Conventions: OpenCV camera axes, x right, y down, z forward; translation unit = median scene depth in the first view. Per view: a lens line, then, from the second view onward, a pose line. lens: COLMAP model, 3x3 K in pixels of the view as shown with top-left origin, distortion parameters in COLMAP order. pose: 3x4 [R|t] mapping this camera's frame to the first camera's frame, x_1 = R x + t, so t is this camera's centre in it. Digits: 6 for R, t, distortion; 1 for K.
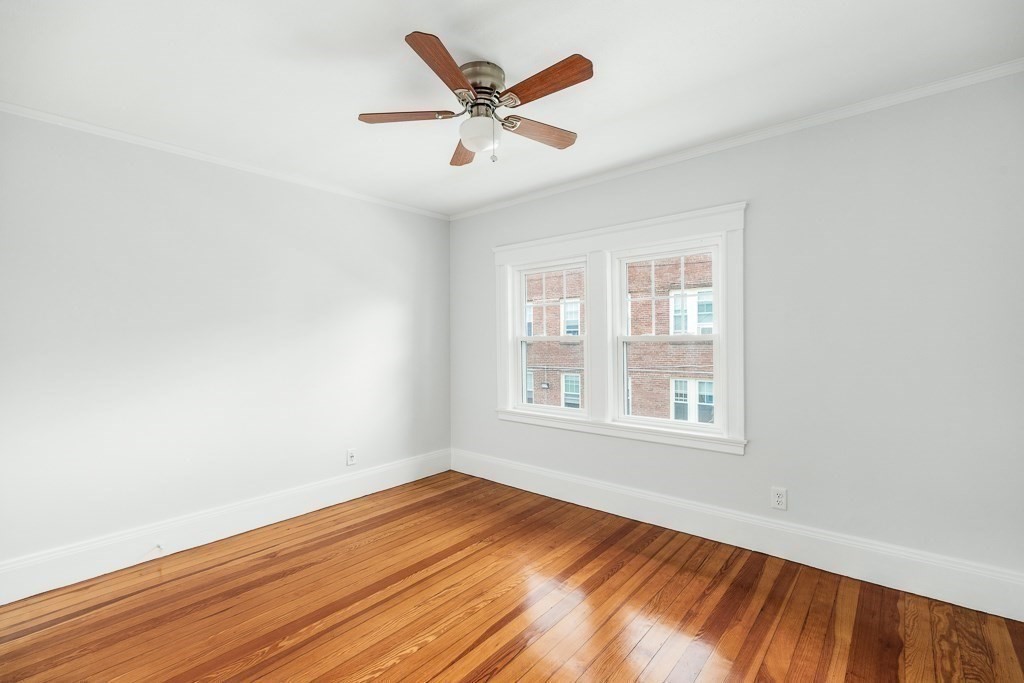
lens RADIAL K [[452.8, 0, 515.1], [0, 452.8, 339.3], [0, 0, 1]] dist [0.001432, 0.000172]
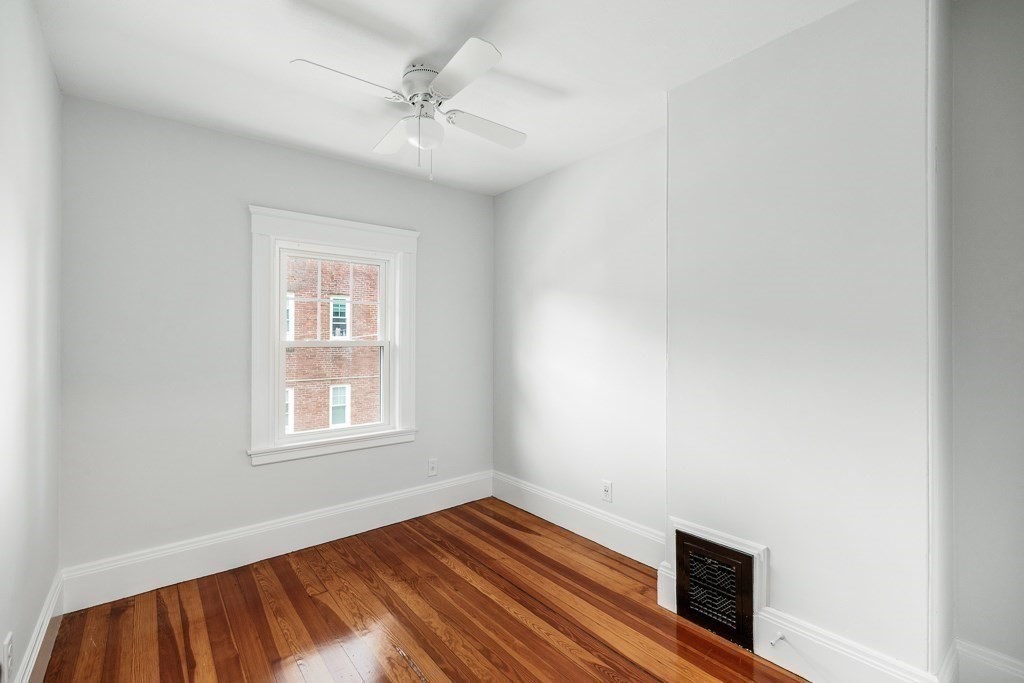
lens RADIAL K [[452.8, 0, 515.5], [0, 452.8, 340.1], [0, 0, 1]] dist [0.001432, 0.000172]
pose [[0.178115, 0.006241, 0.983990, -0.536118], [0.004299, 0.999965, -0.007121, -0.000773], [-0.984000, 0.005498, 0.178082, 0.437097]]
